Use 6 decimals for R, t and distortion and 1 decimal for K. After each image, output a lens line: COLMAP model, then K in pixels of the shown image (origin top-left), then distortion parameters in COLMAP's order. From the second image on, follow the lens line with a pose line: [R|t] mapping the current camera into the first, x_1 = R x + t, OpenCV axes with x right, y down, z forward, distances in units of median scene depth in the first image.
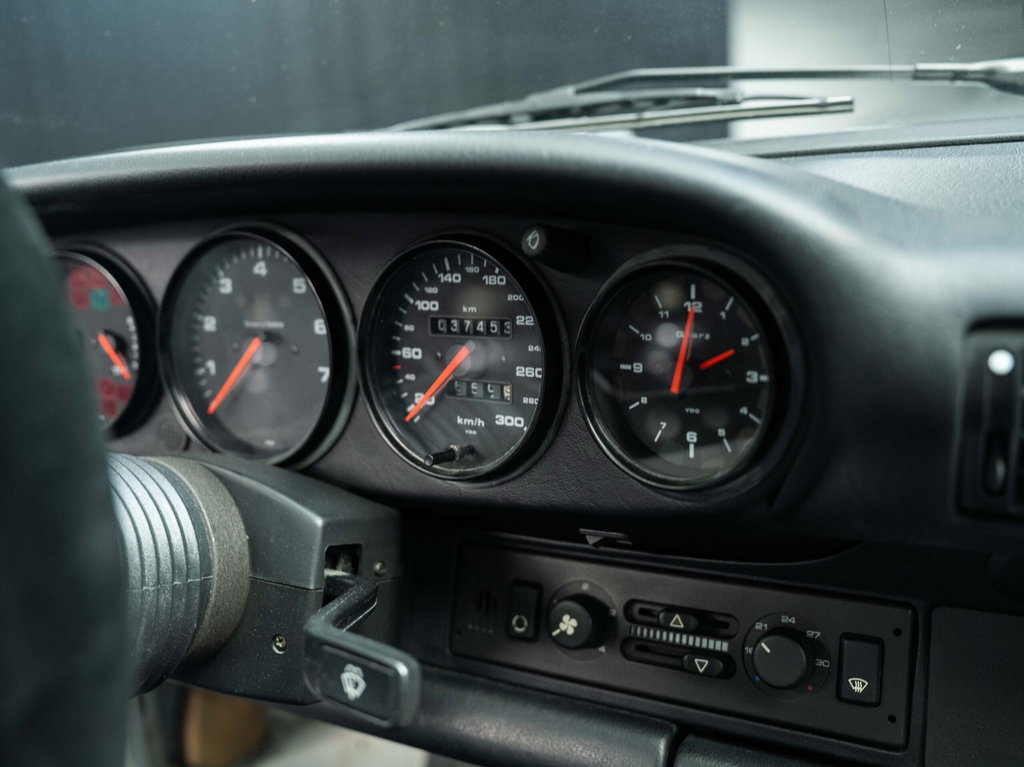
lens RADIAL K [[914.4, 0, 509.3], [0, 914.4, 375.4], [0, 0, 1]] dist [-0.064380, 0.008821]
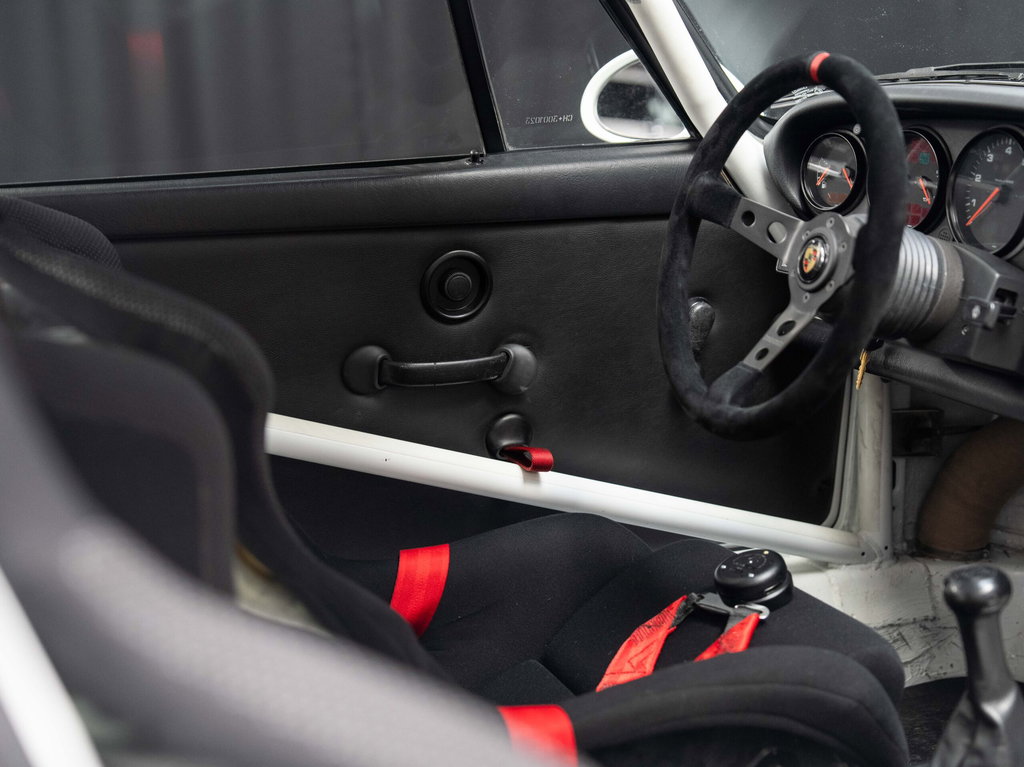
lens RADIAL K [[1540.2, 0, 516.6], [0, 1540.2, 385.3], [0, 0, 1]] dist [0.084970, 0.000000]
pose [[0.753165, 0.207785, -0.624153, 1.063369], [-0.188860, 0.977161, 0.097407, 0.233211], [0.630138, 0.044514, 0.775206, -2.094710]]
